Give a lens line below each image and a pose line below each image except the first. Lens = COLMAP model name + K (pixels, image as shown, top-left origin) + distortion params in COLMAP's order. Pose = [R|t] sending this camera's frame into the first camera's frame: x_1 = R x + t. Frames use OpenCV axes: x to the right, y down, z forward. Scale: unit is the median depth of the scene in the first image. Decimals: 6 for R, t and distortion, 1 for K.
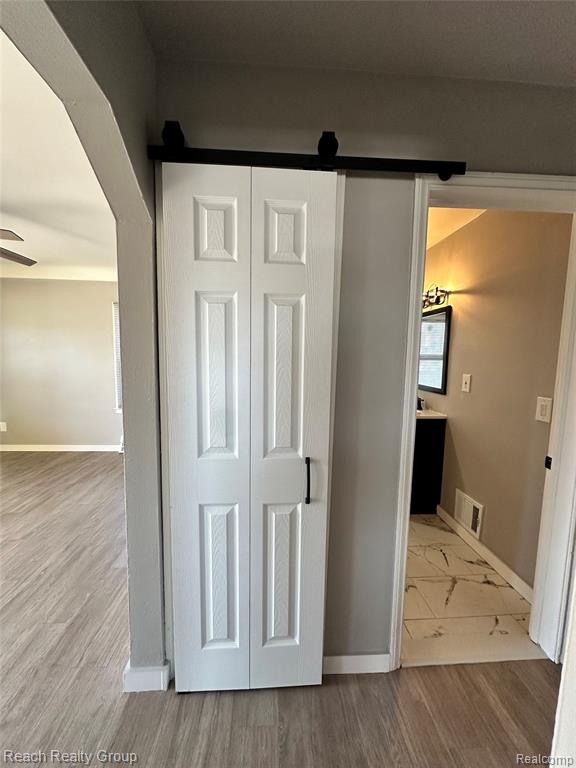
lens RADIAL K [[307.1, 0, 290.2], [0, 307.1, 385.3], [0, 0, 1]] dist [-0.005729, 0.000801]
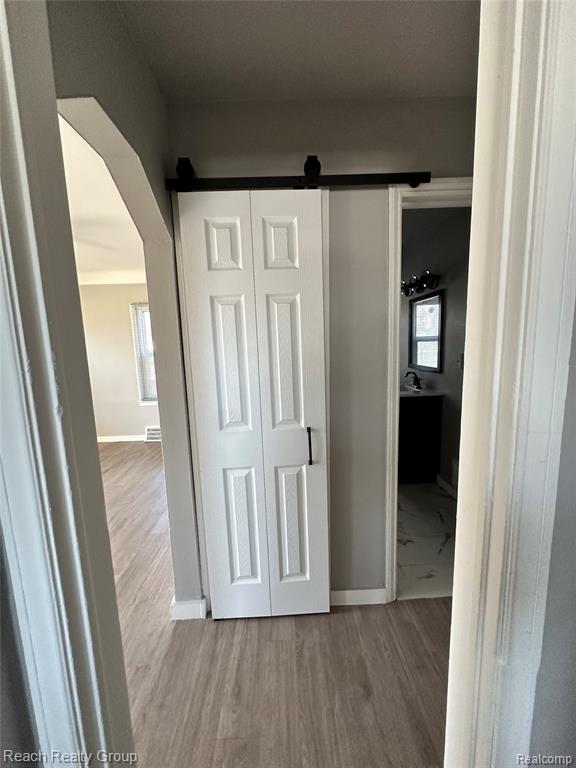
lens RADIAL K [[307.1, 0, 290.1], [0, 307.1, 386.1], [0, 0, 1]] dist [-0.005729, 0.000801]
pose [[0.998137, -0.047888, -0.037815, 0.037021], [0.049321, 0.998062, 0.037937, 0.021723], [0.035925, -0.039731, 0.998564, -0.214009]]
